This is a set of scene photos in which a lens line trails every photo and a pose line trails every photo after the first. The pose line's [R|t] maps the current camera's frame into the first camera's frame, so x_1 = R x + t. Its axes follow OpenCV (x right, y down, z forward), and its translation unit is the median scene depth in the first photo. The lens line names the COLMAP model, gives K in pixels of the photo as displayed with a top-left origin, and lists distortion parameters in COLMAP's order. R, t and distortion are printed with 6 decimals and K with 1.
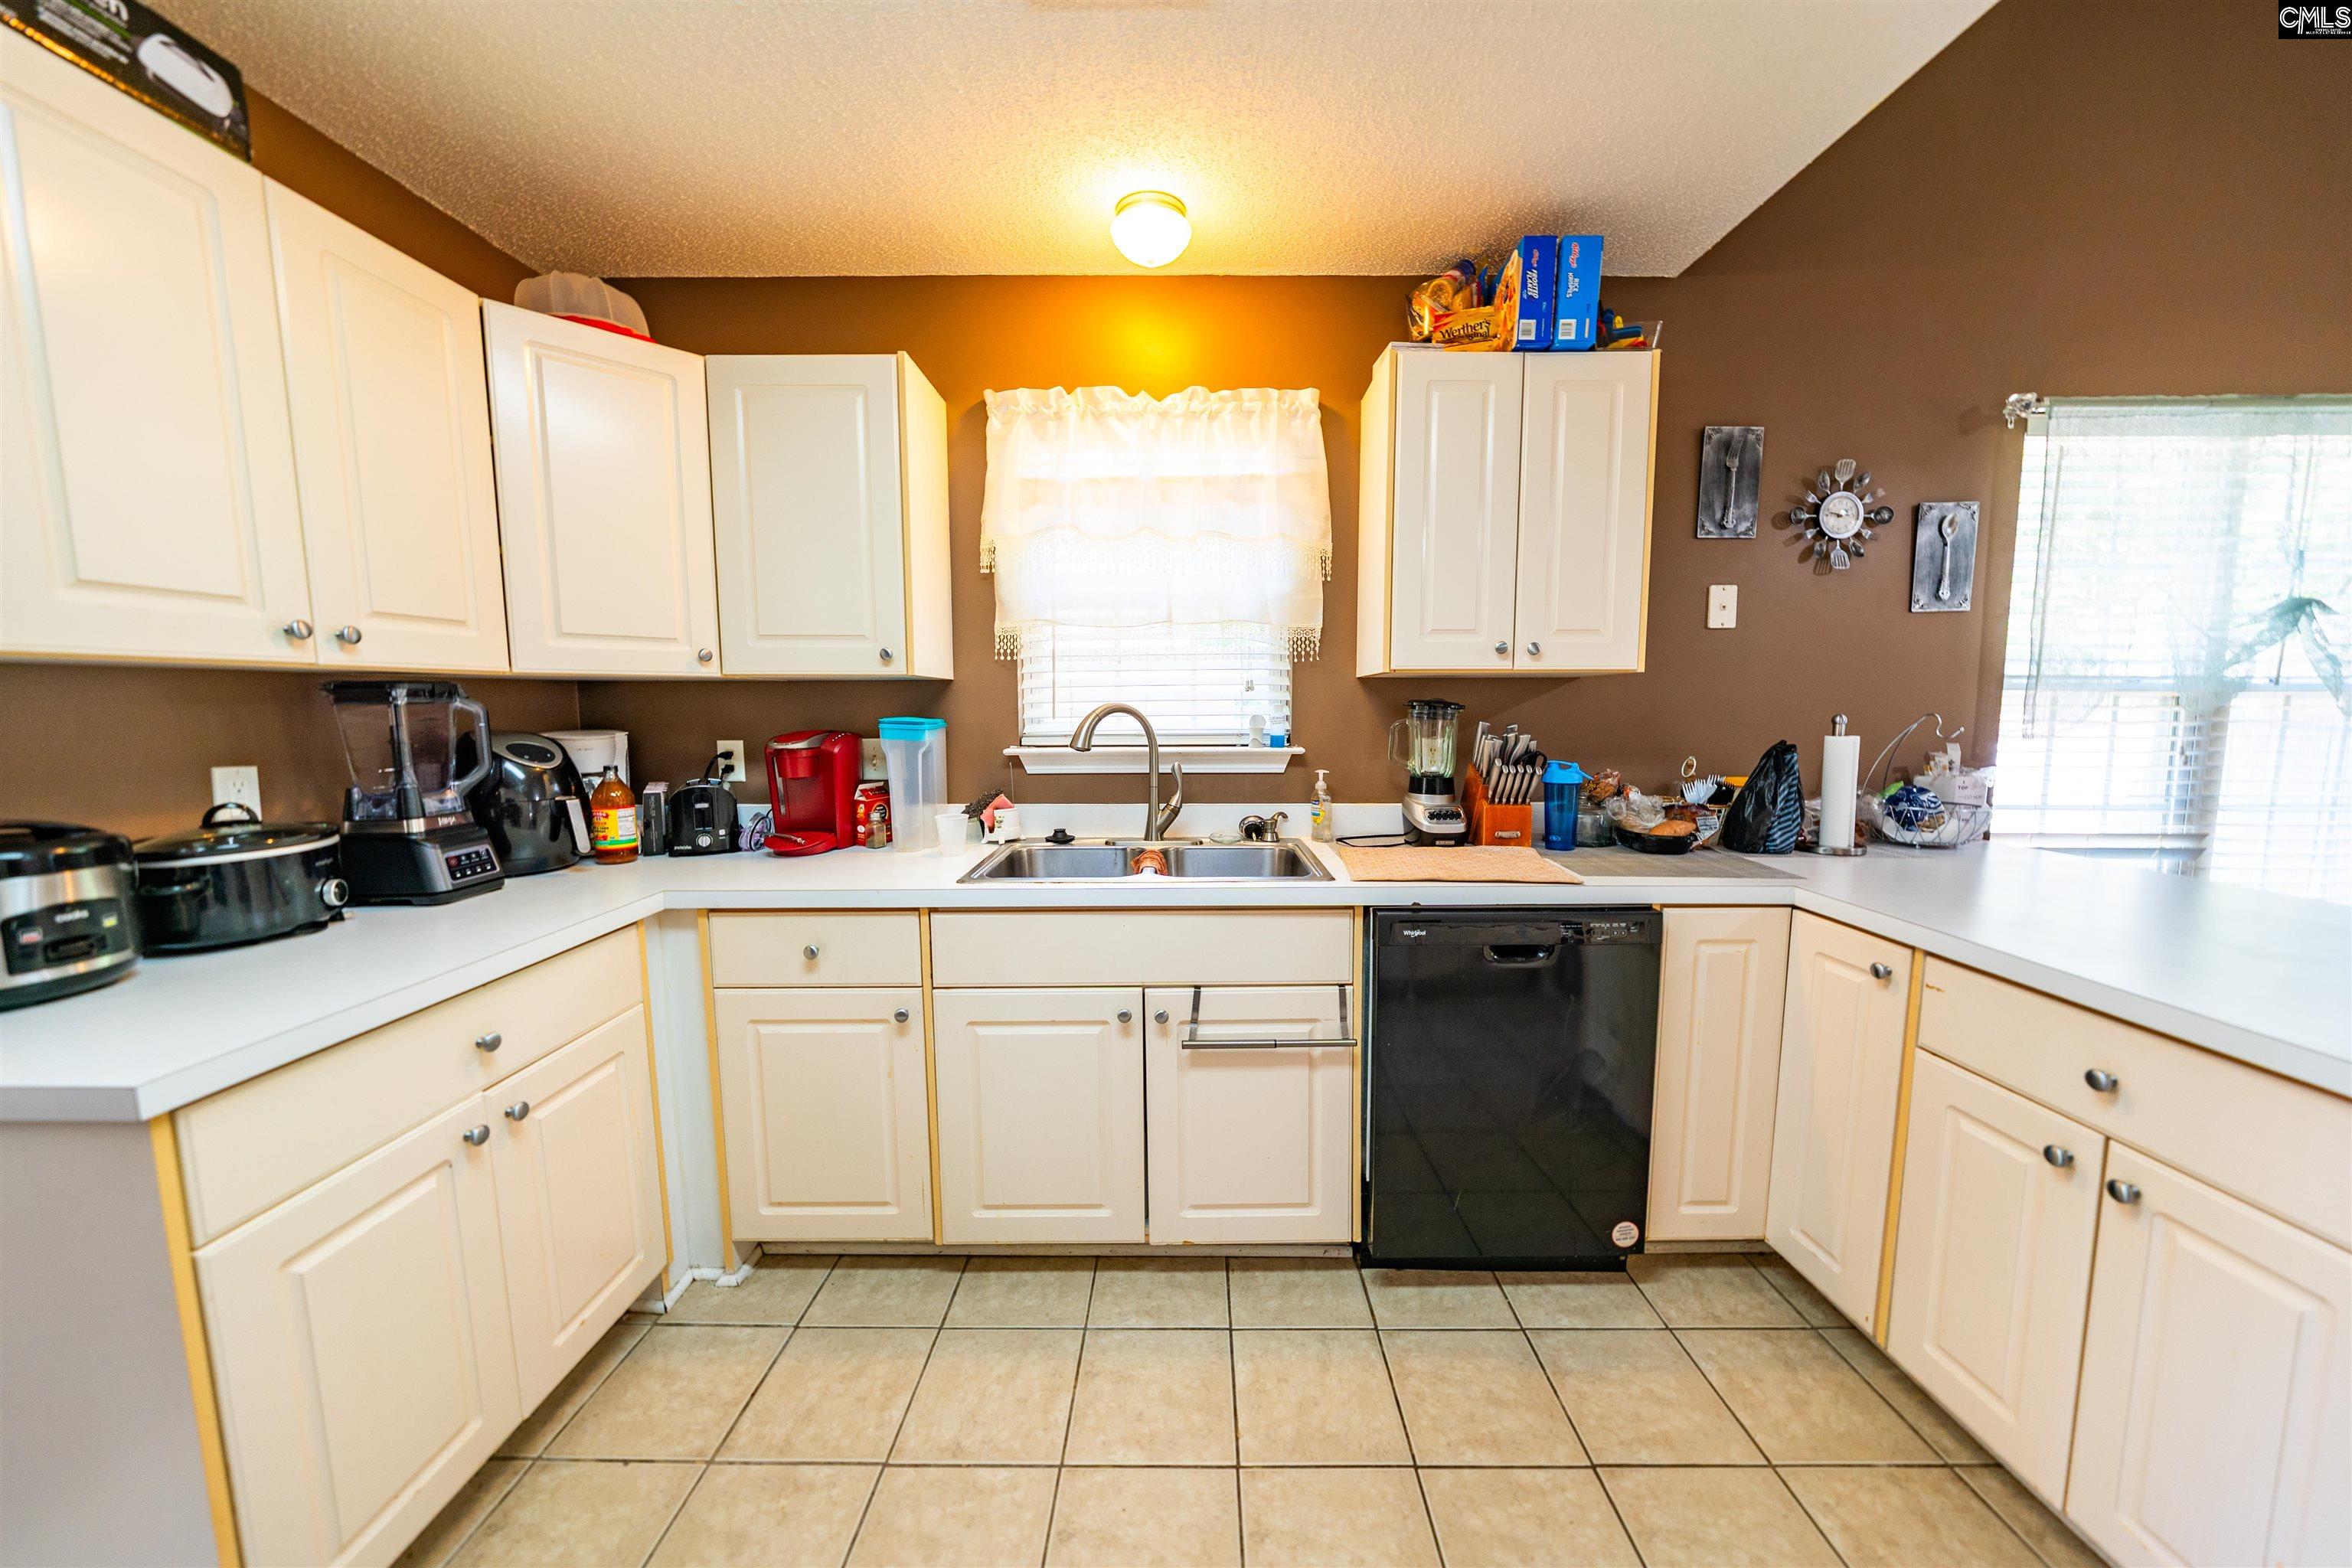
lens RADIAL K [[811.6, 0, 1187.3], [0, 811.6, 781.3], [0, 0, 1]] dist [-0.000878, 0.000040]
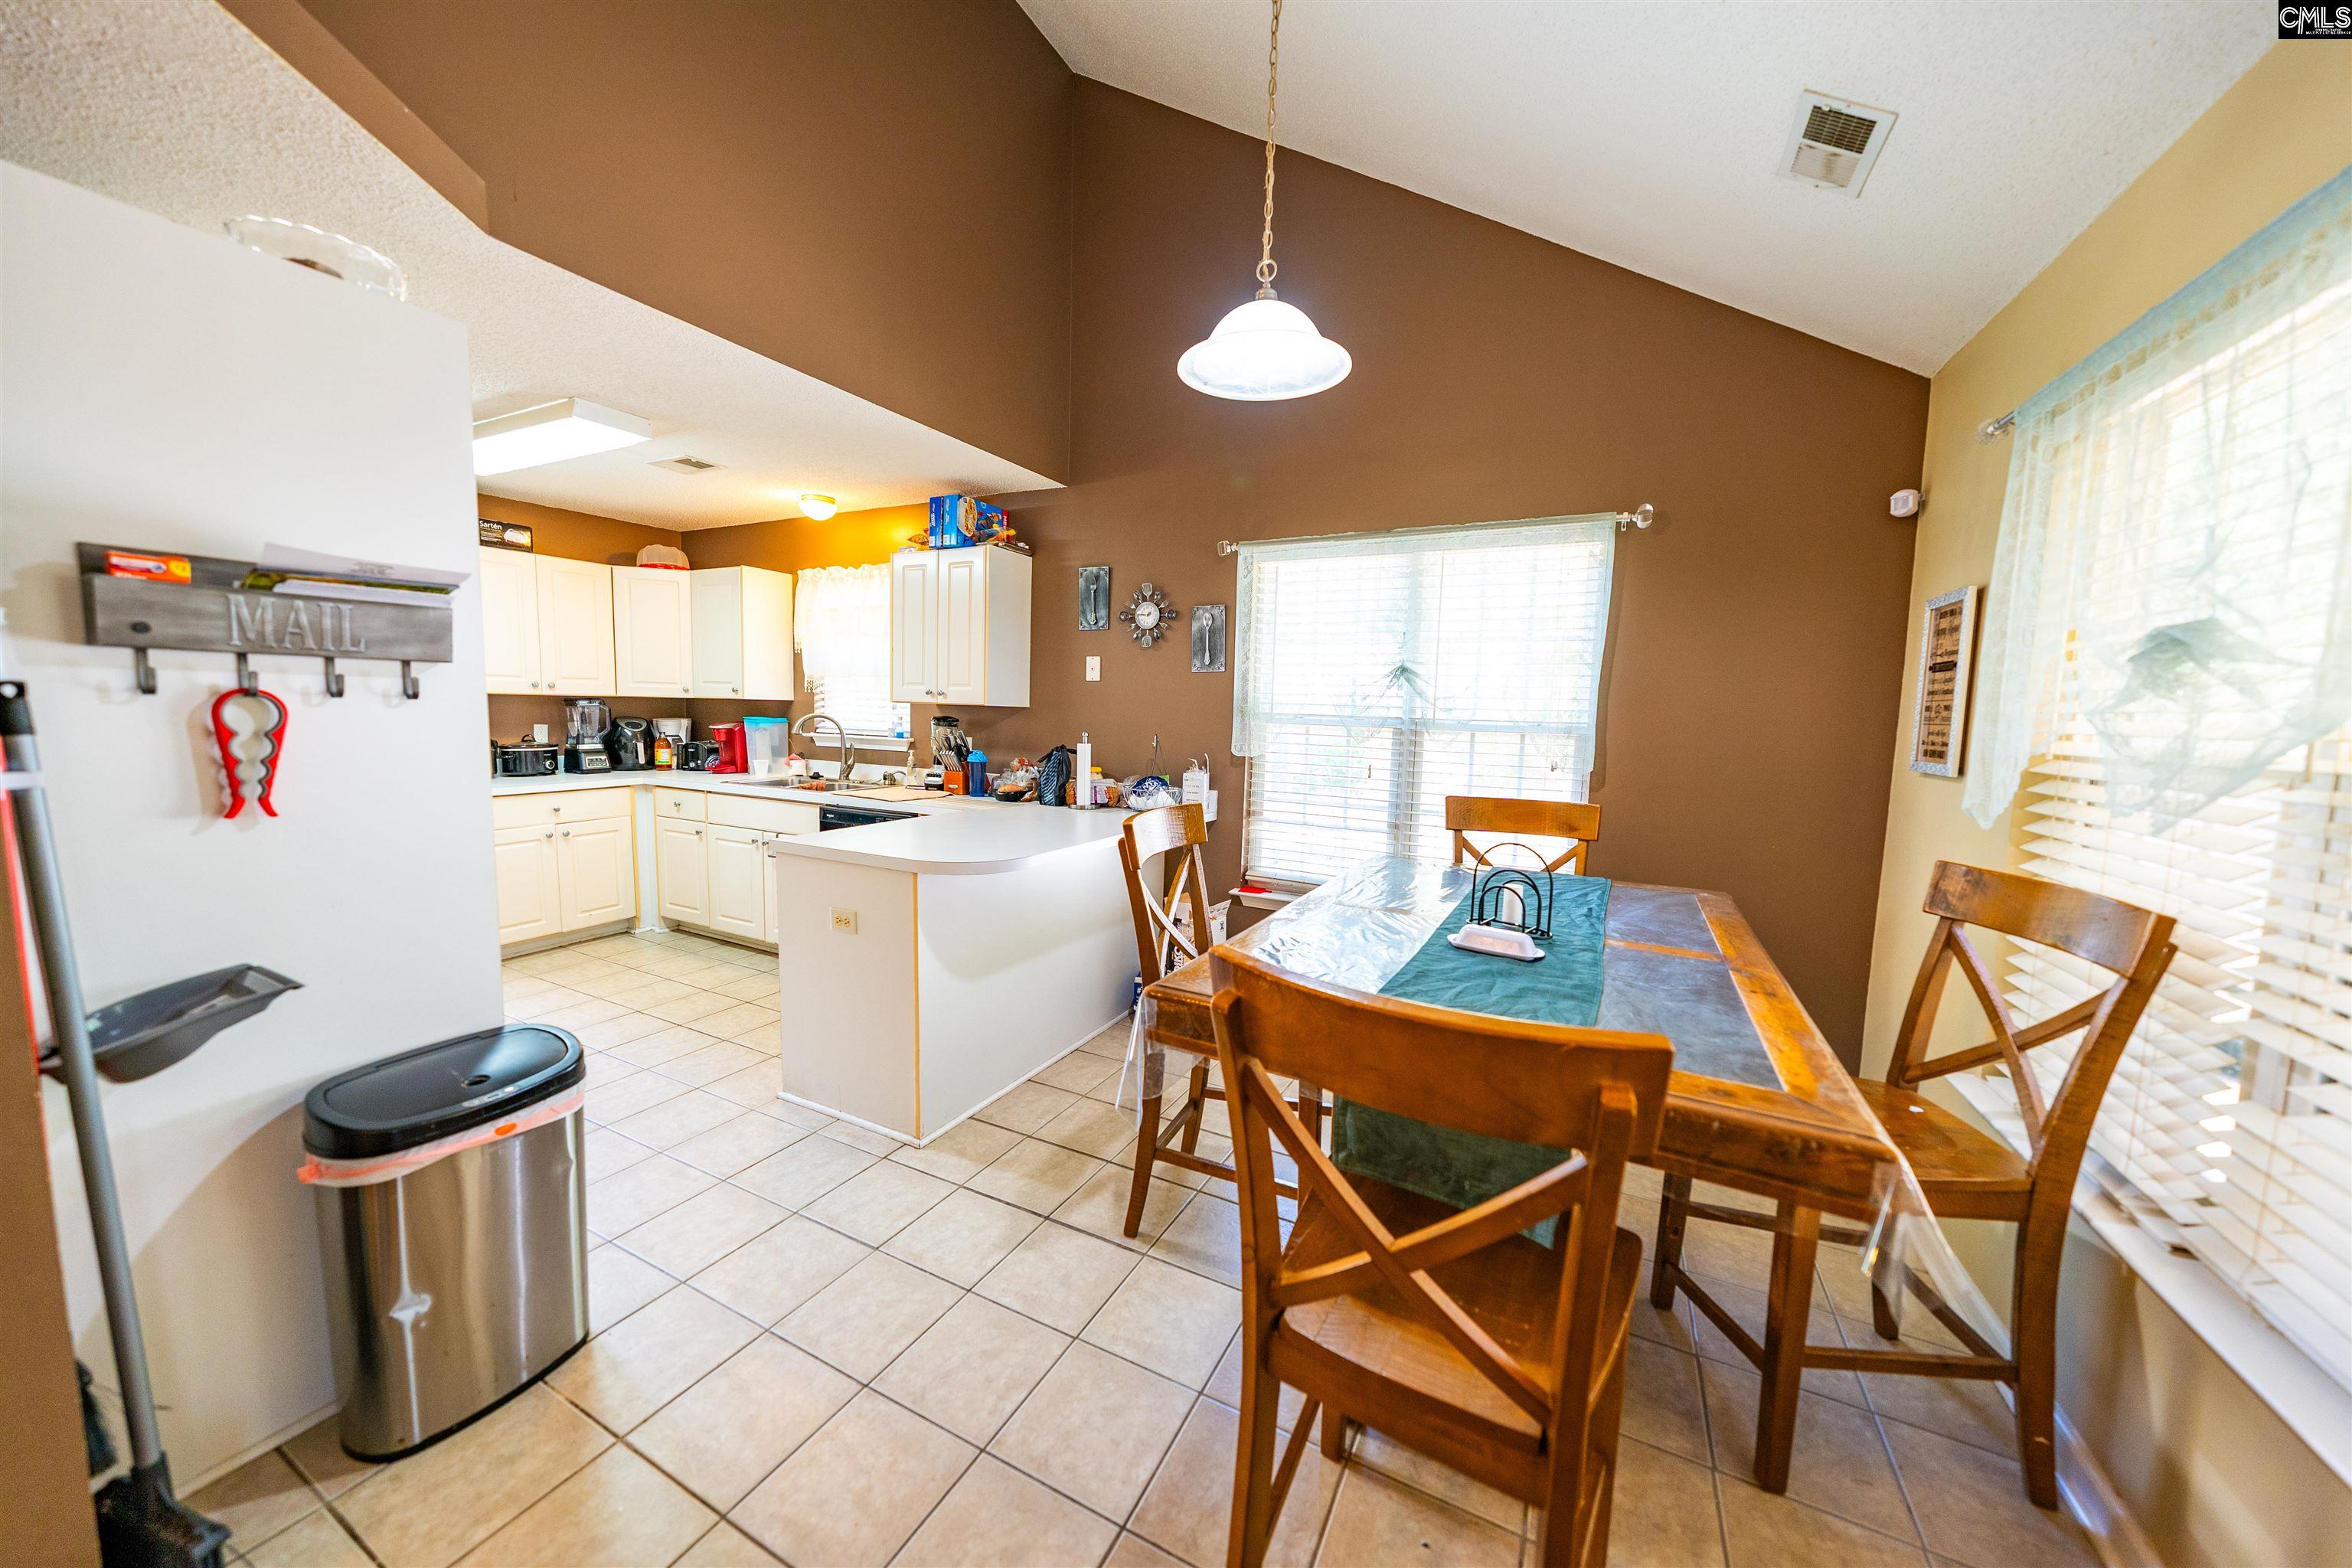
lens RADIAL K [[811.6, 0, 1187.3], [0, 811.6, 781.3], [0, 0, 1]] dist [-0.000878, 0.000040]
pose [[0.892348, 0.066898, -0.446363, 1.828937], [-0.073583, 0.997286, 0.002364, 0.007346], [0.445310, 0.030735, 0.894849, -0.515857]]
